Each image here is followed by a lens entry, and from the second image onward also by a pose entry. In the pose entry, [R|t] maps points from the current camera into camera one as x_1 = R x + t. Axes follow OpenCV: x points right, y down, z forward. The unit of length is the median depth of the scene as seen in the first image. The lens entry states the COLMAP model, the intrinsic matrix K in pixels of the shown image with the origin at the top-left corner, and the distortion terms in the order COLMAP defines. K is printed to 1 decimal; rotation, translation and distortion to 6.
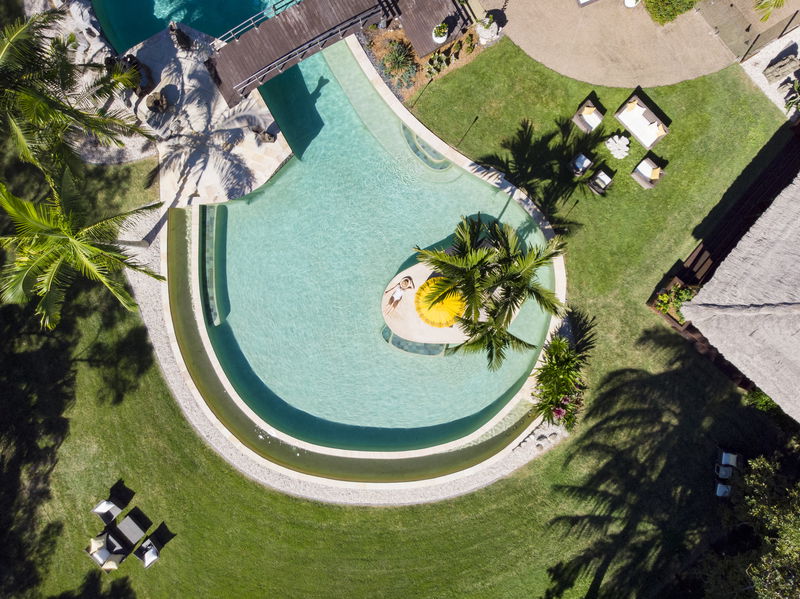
lens RADIAL K [[576.6, 0, 400.0], [0, 576.6, 299.5], [0, 0, 1]] dist [-0.000786, 0.000297]
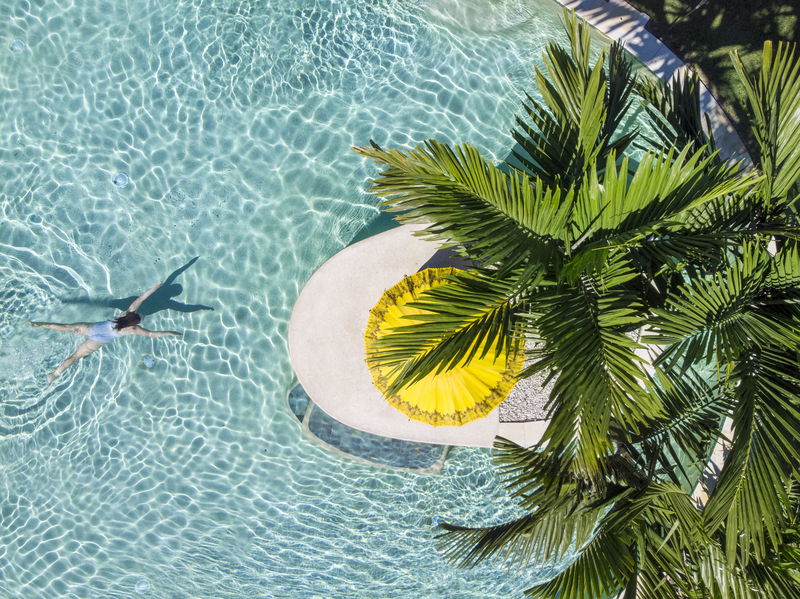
lens RADIAL K [[576.6, 0, 400.0], [0, 576.6, 299.5], [0, 0, 1]] dist [-0.000786, 0.000297]
pose [[0.992881, 0.117033, -0.022139, 0.045897], [-0.116817, 0.993095, 0.010807, -0.020393], [0.023251, -0.008144, 0.999696, 0.631377]]
